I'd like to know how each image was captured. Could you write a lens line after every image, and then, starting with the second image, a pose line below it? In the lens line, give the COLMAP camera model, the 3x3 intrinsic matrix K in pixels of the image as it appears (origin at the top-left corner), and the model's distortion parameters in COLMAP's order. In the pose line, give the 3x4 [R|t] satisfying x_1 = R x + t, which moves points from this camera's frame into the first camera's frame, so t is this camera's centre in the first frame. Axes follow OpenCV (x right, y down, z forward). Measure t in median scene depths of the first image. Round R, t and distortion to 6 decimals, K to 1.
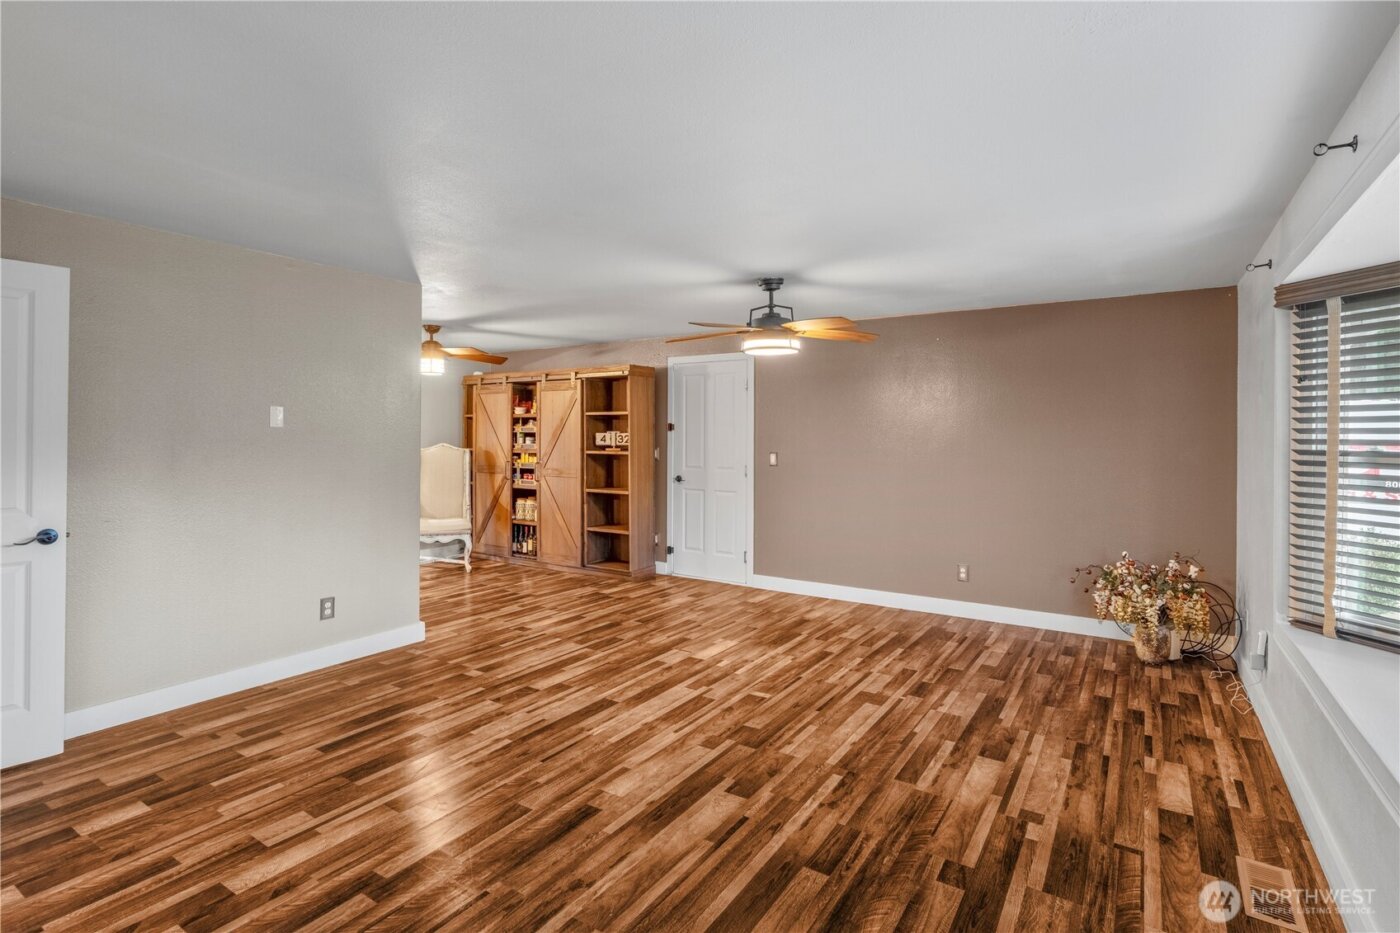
lens RADIAL K [[673.4, 0, 695.9], [0, 673.4, 443.9], [0, 0, 1]] dist [-0.002409, 0.000480]
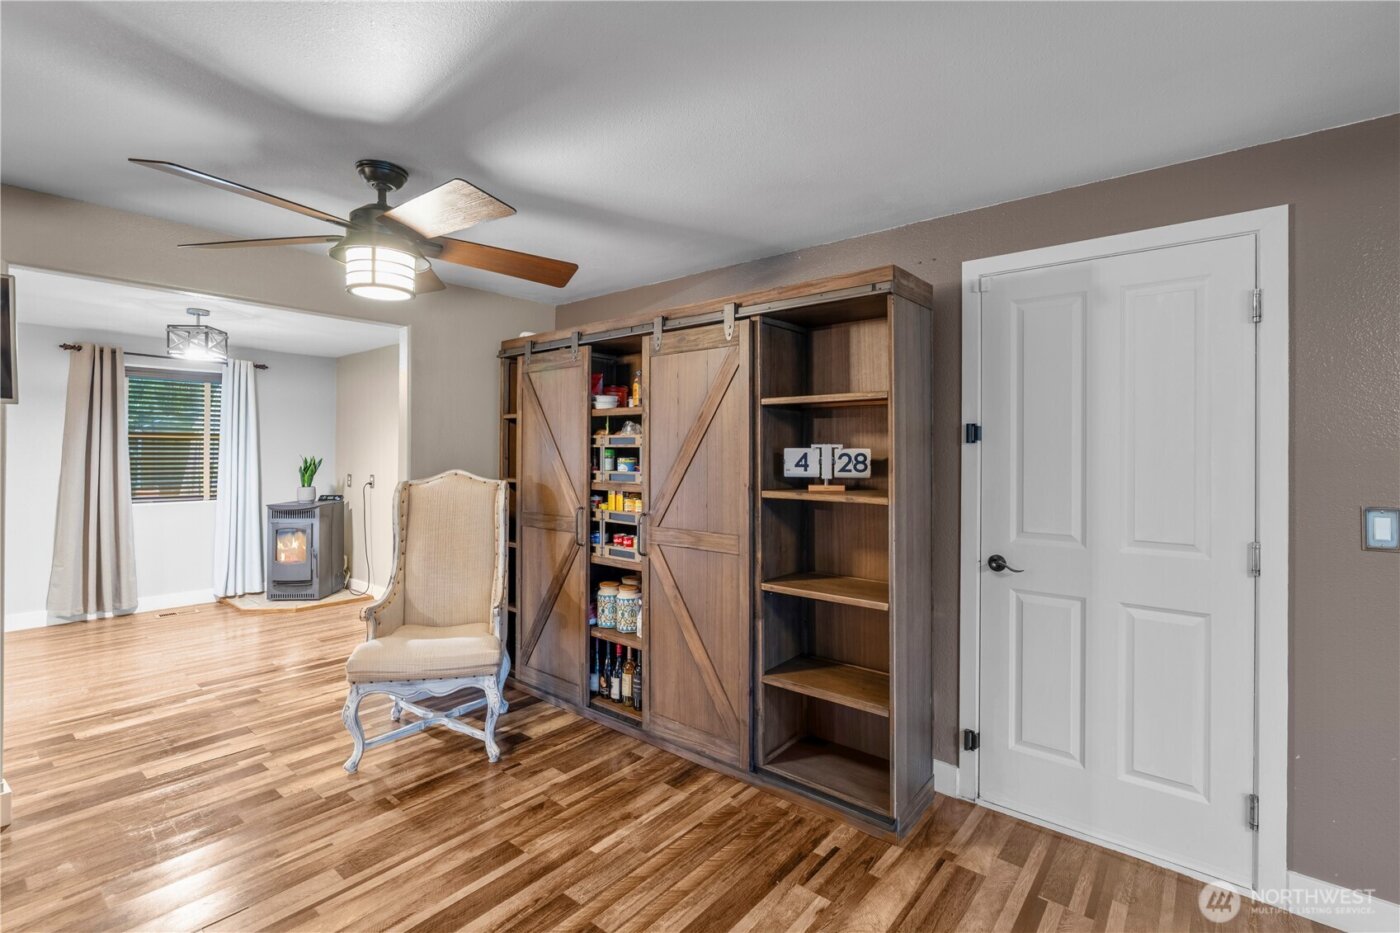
lens RADIAL K [[635.2, 0, 708.6], [0, 635.2, 450.9], [0, 0, 1]] dist [-0.005805, 0.002643]
pose [[0.995195, -0.001800, -0.097895, -0.252567], [0.000560, 0.999919, -0.012687, -0.015333], [0.097910, 0.012571, 0.995116, 0.975324]]
